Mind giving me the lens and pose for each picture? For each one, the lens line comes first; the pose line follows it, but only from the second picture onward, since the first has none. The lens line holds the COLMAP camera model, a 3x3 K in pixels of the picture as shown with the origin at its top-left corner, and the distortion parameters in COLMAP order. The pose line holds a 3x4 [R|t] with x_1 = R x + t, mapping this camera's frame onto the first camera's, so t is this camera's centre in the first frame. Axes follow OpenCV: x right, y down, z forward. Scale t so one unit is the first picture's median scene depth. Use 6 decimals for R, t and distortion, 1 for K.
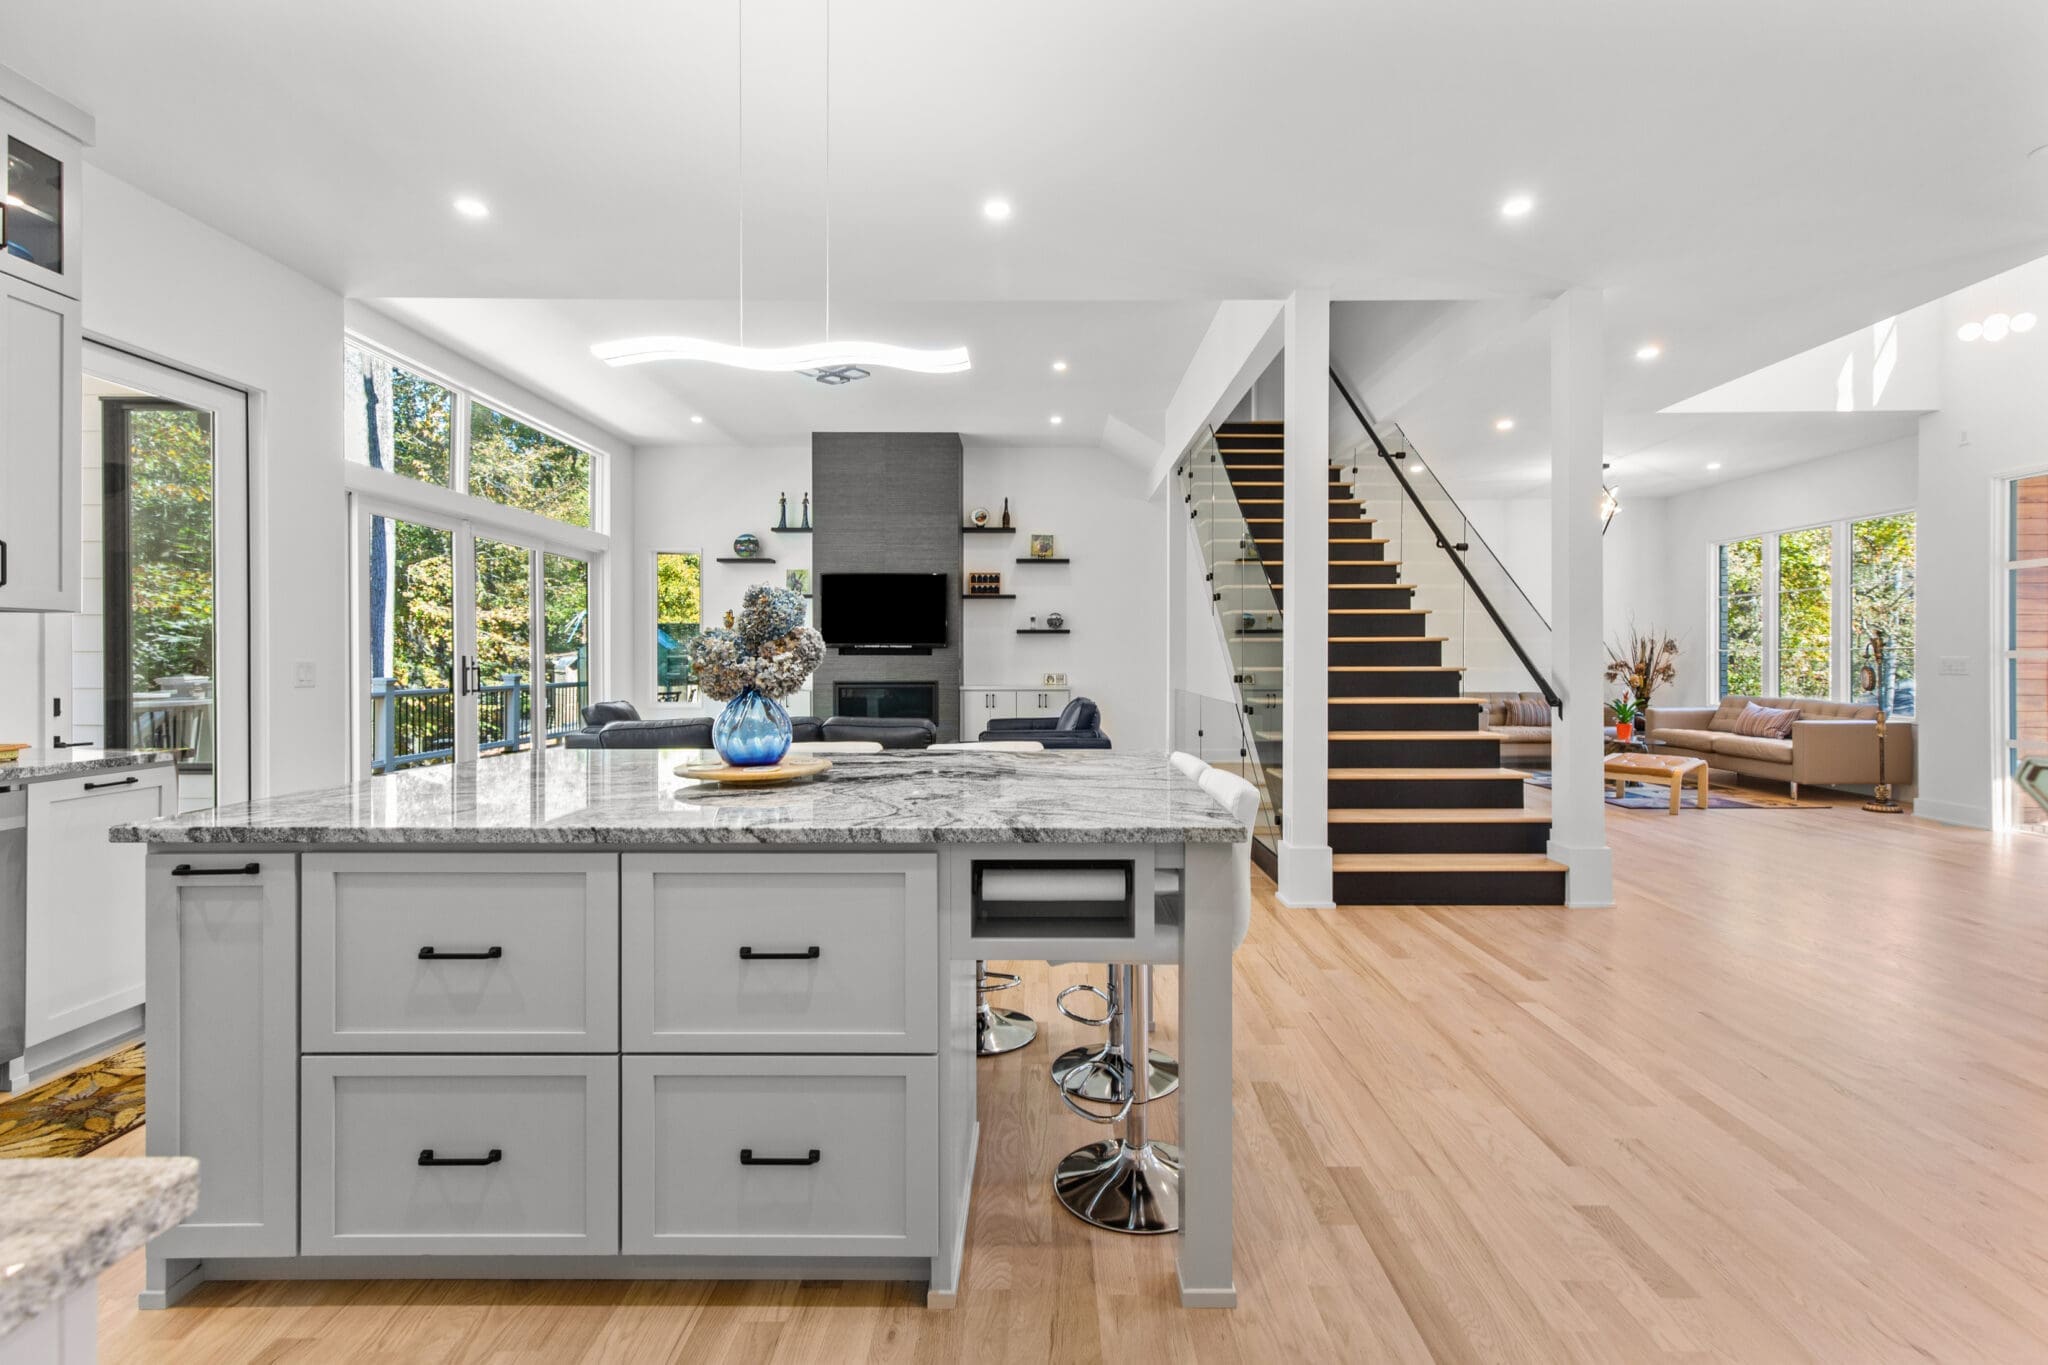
lens RADIAL K [[932.7, 0, 1037.9], [0, 932.7, 663.4], [0, 0, 1]] dist [0.008950, -0.000431]
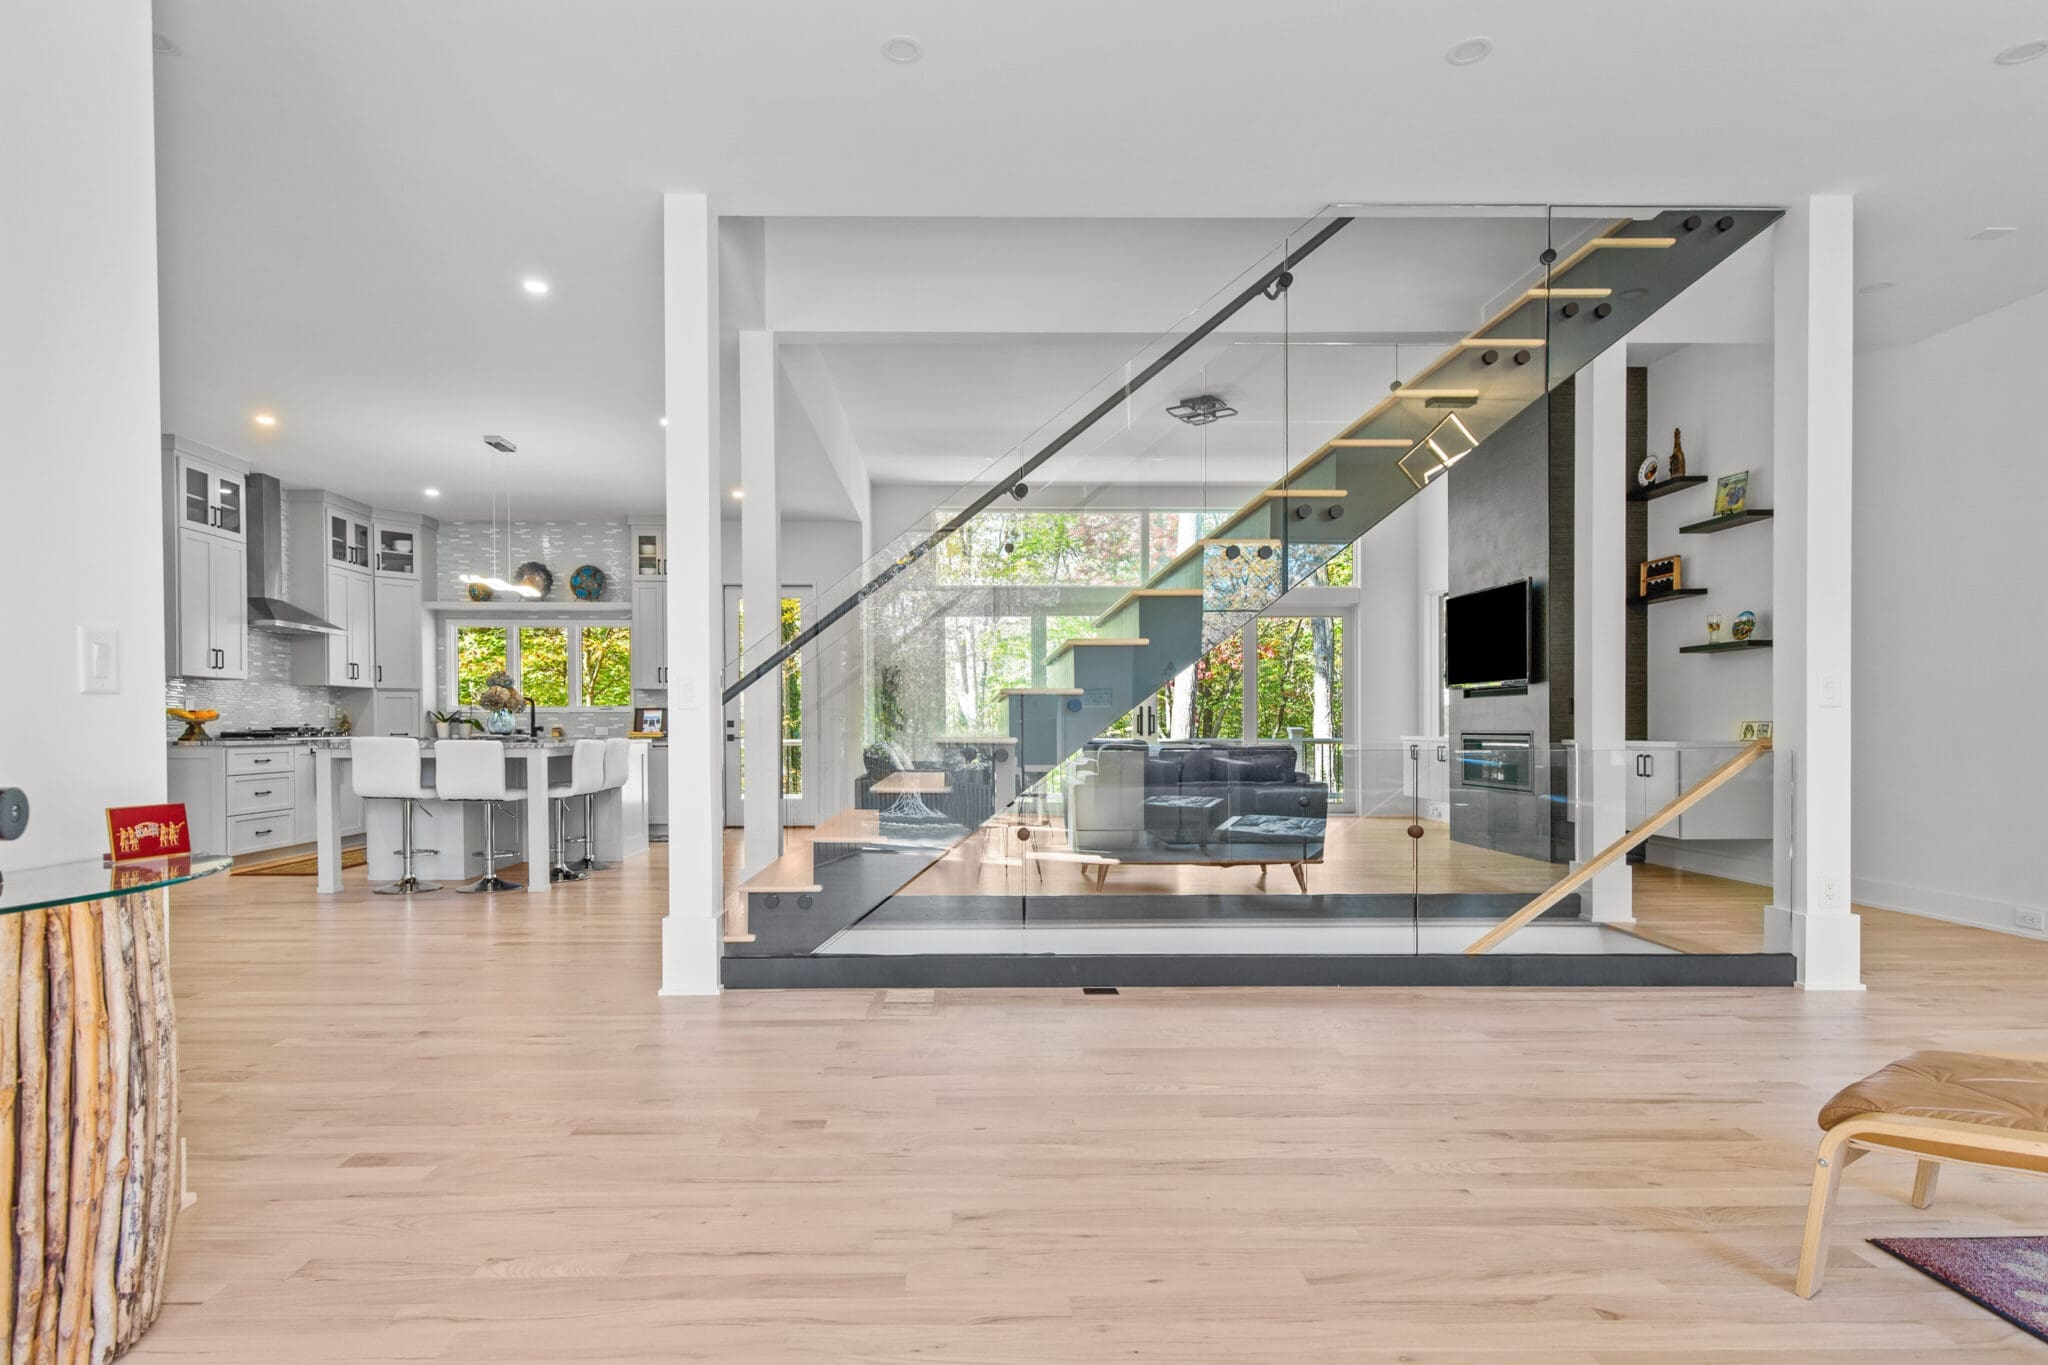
lens RADIAL K [[1039.9, 0, 977.7], [0, 1039.9, 747.7], [0, 0, 1]] dist [0.006870, 0.000031]
pose [[0.011642, 0.019256, -0.999747, 0.838448], [-0.004525, 0.999805, 0.019204, 0.022831], [0.999922, 0.004301, 0.011727, 0.707116]]
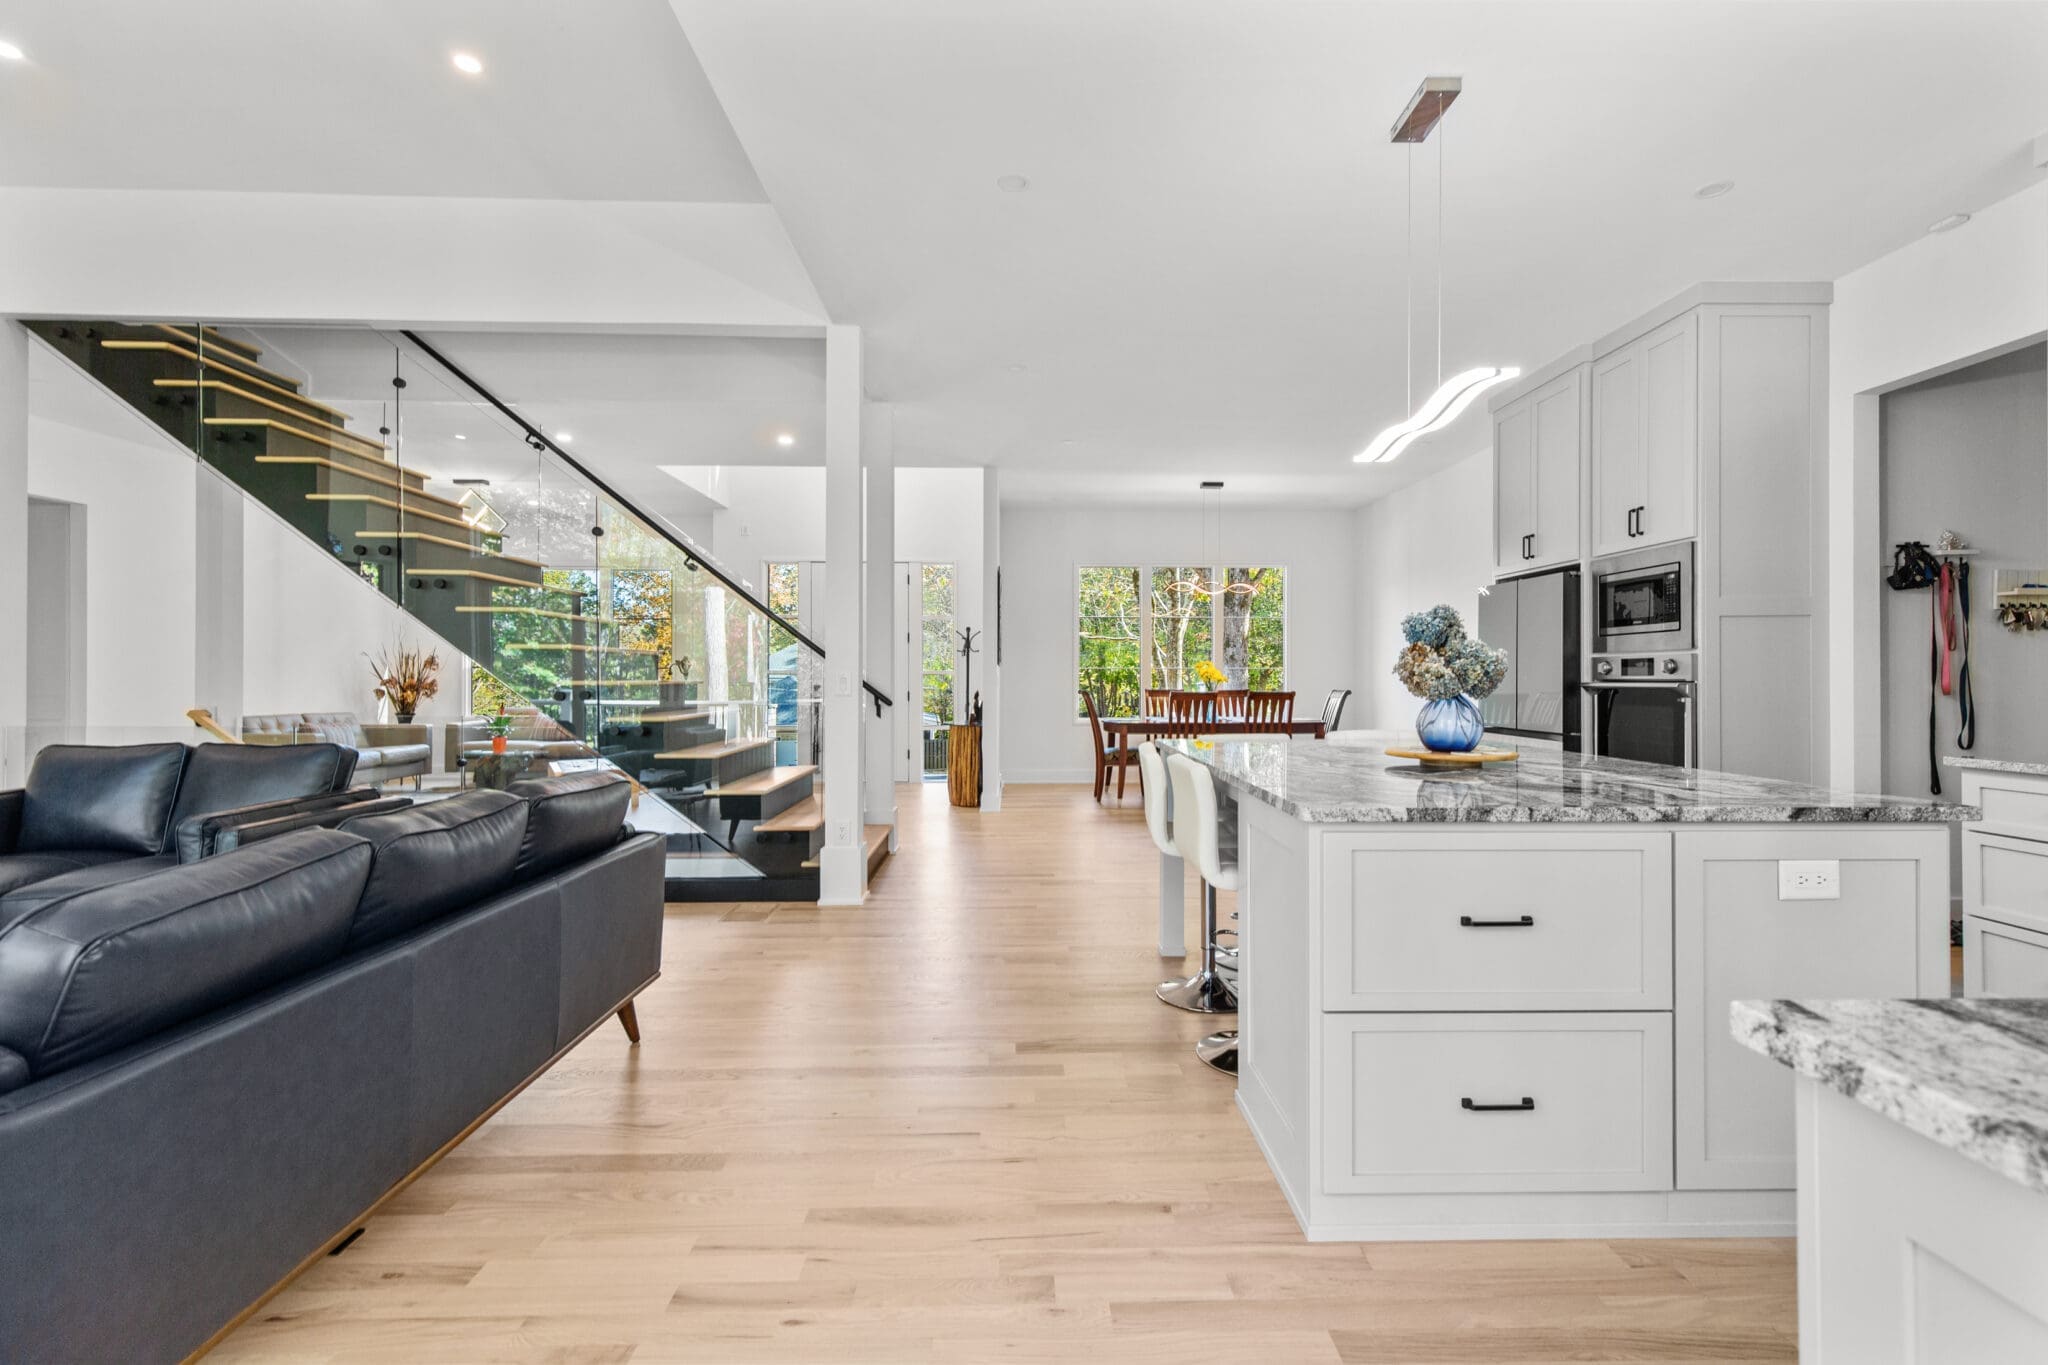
lens RADIAL K [[922.1, 0, 1038.3], [0, 922.1, 658.7], [0, 0, 1]] dist [0.004333, 0.000269]
pose [[-0.034454, 0.020670, 0.999192, -0.441192], [0.004663, 0.999779, -0.020522, 0.002436], [-0.999395, 0.003952, -0.034543, 0.467254]]
